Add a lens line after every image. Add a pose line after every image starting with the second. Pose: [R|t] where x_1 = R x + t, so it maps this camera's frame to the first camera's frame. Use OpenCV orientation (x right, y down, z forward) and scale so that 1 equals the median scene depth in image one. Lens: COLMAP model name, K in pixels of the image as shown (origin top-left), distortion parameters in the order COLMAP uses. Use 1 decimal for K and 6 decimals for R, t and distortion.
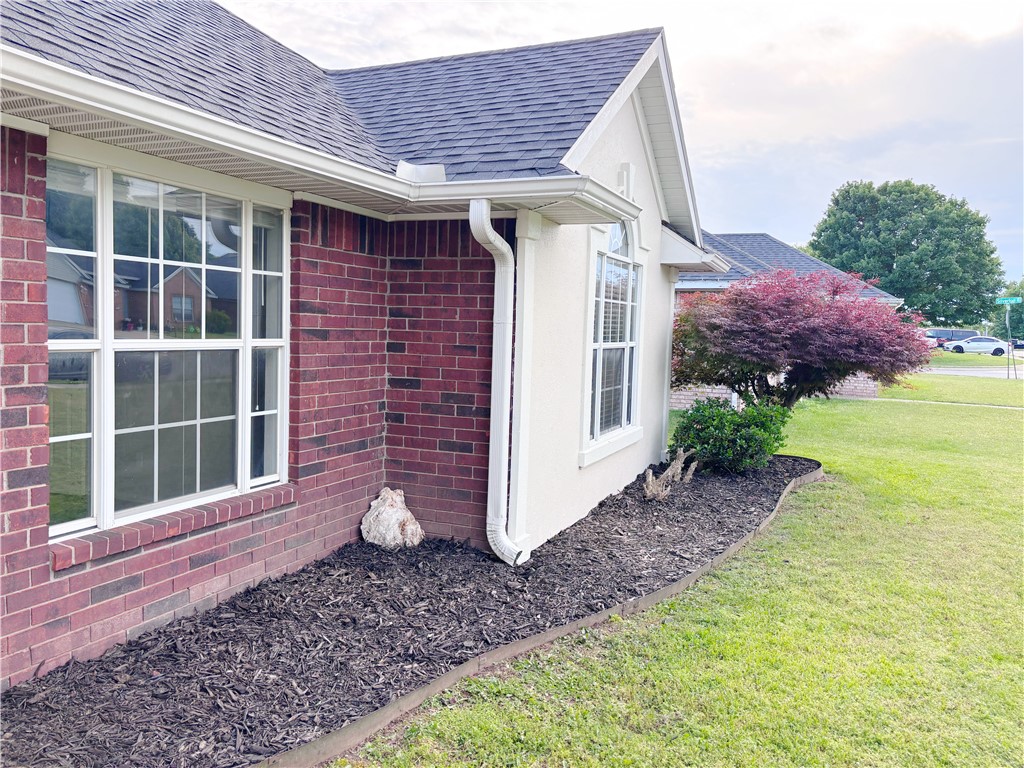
lens RADIAL K [[760.1, 0, 520.3], [0, 760.1, 375.6], [0, 0, 1]] dist [0.015611, -0.021532]
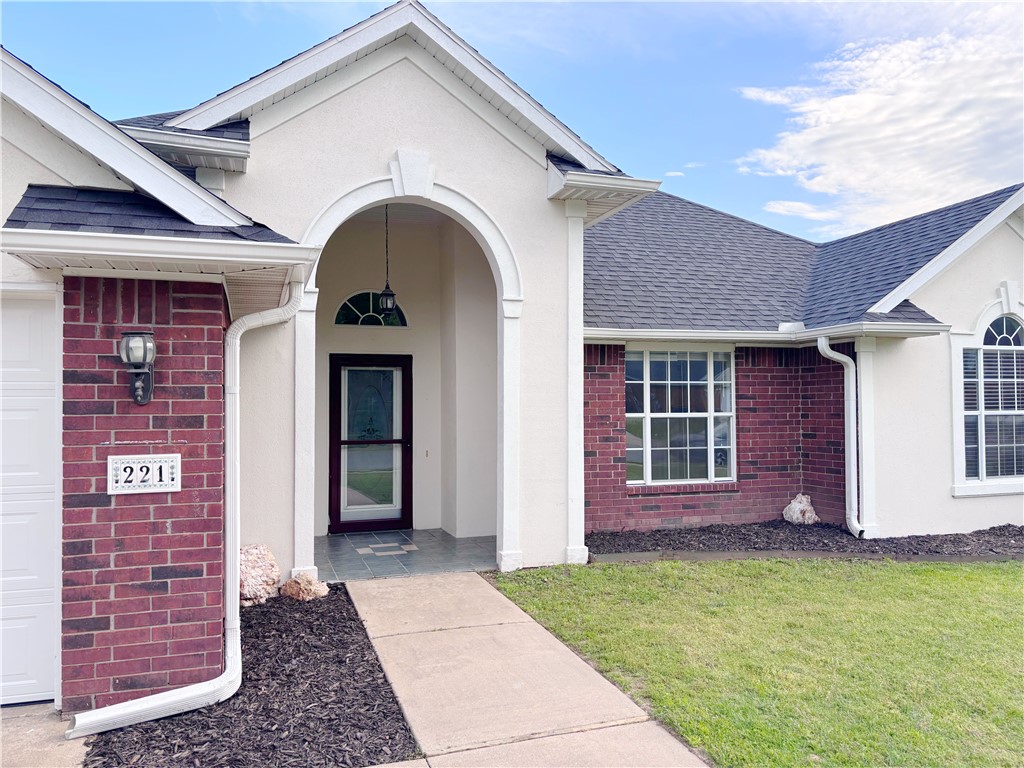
lens RADIAL K [[760.1, 0, 512.2], [0, 760.1, 385.6], [0, 0, 1]] dist [0.015611, -0.021532]
pose [[0.652200, -0.060263, -0.755648, 0.877625], [-0.020223, 0.995097, -0.096813, 0.093070], [0.757777, 0.078423, 0.647783, -0.822291]]
